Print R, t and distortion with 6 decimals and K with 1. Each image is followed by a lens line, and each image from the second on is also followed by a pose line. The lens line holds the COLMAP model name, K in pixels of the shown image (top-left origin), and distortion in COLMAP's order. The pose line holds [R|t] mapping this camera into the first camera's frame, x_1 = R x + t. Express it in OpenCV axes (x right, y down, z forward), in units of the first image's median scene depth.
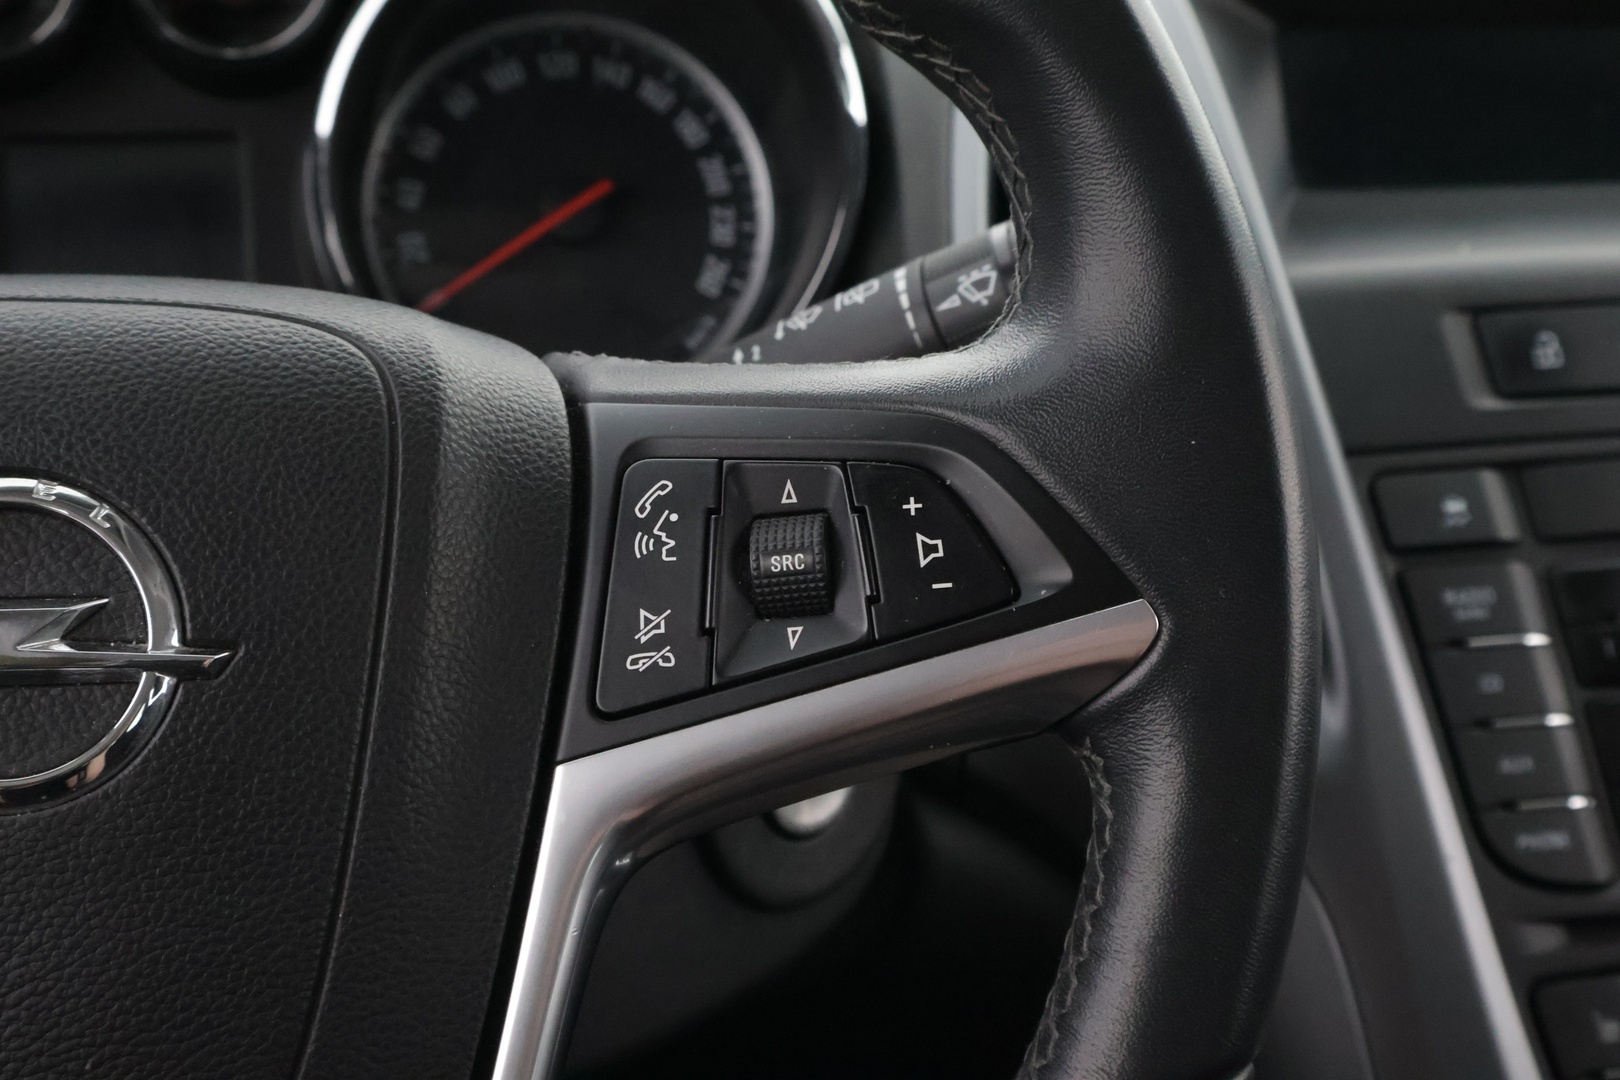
lens RADIAL K [[2556.1, 0, 810.0], [0, 2556.1, 540.0], [0, 0, 1]] dist [0.010147, 0.015826]
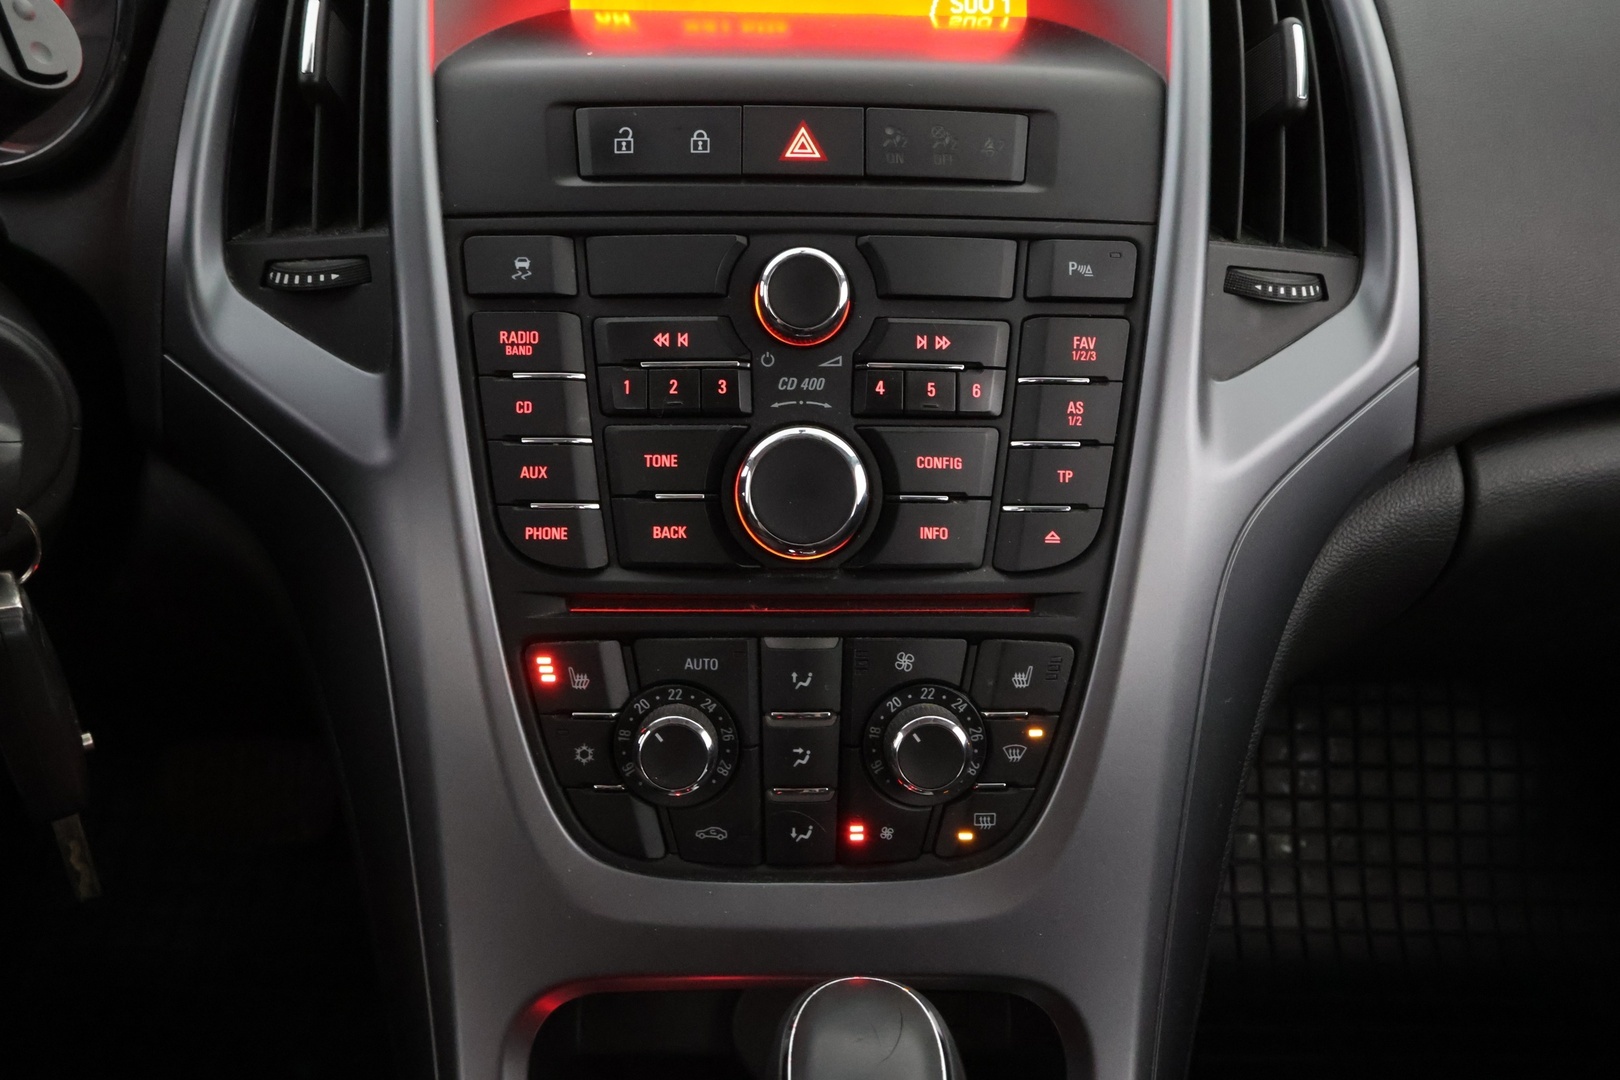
lens RADIAL K [[1372.1, 0, 810.0], [0, 1372.1, 540.0], [0, 0, 1]] dist [0.009896, 0.000254]
pose [[0.984832, 0.094050, -0.145807, 0.621152], [-0.063784, 0.977747, 0.199856, -0.030165], [0.161359, -0.187525, 0.968916, 0.425509]]
